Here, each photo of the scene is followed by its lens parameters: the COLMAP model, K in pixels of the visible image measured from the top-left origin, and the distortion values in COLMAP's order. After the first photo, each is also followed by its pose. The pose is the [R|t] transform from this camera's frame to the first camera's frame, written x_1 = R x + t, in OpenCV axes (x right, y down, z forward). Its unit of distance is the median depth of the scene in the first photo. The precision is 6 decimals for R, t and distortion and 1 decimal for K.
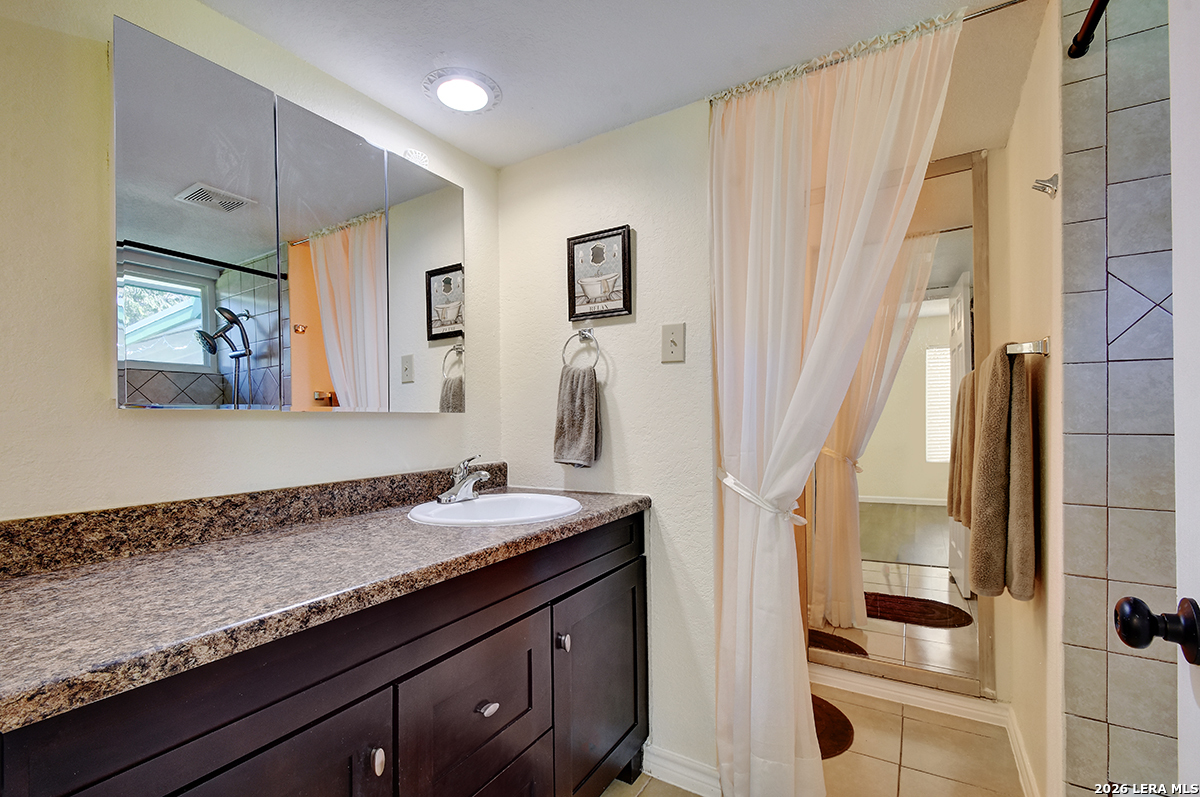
lens RADIAL K [[525.1, 0, 598.4], [0, 525.1, 401.5], [0, 0, 1]] dist [0.002775, -0.008479]
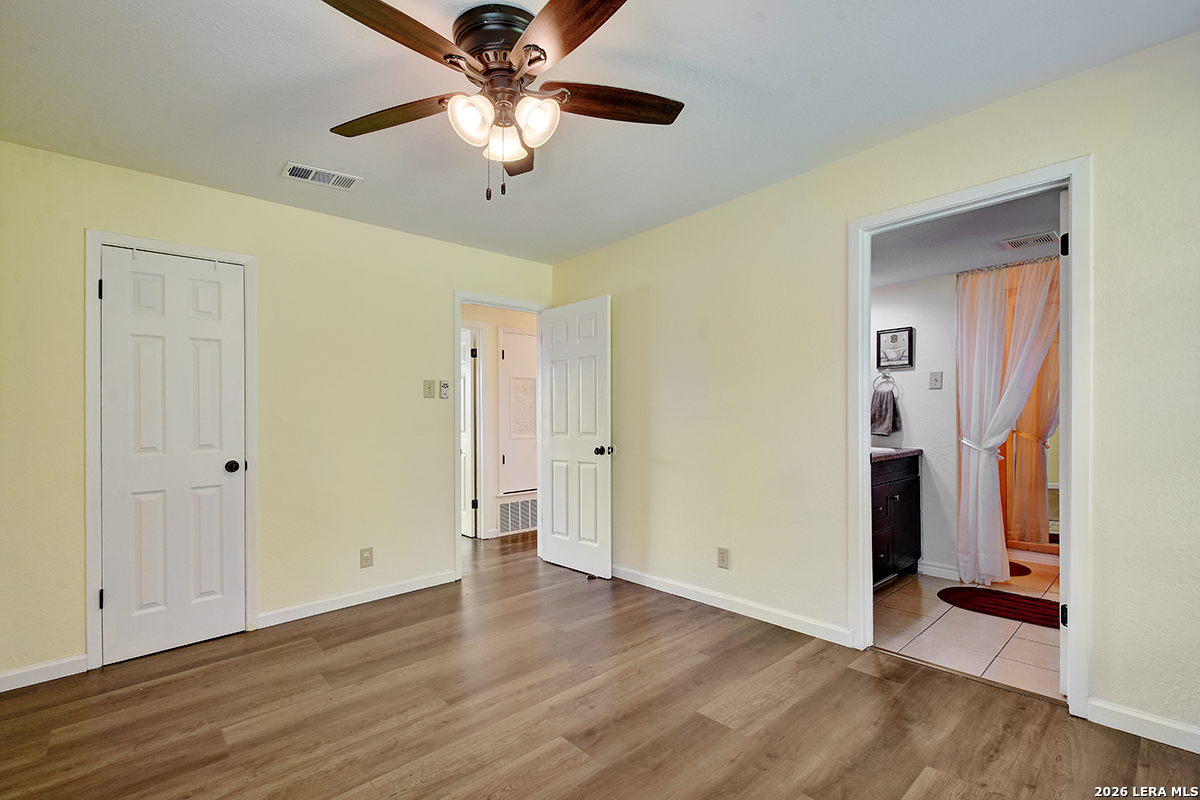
lens RADIAL K [[525.1, 0, 598.9], [0, 525.1, 420.6], [0, 0, 1]] dist [0.002775, -0.008479]
pose [[0.955924, -0.004517, -0.293581, -0.545713], [0.013333, 0.999518, 0.028036, -0.018449], [0.293313, -0.030715, 0.955523, -1.487569]]
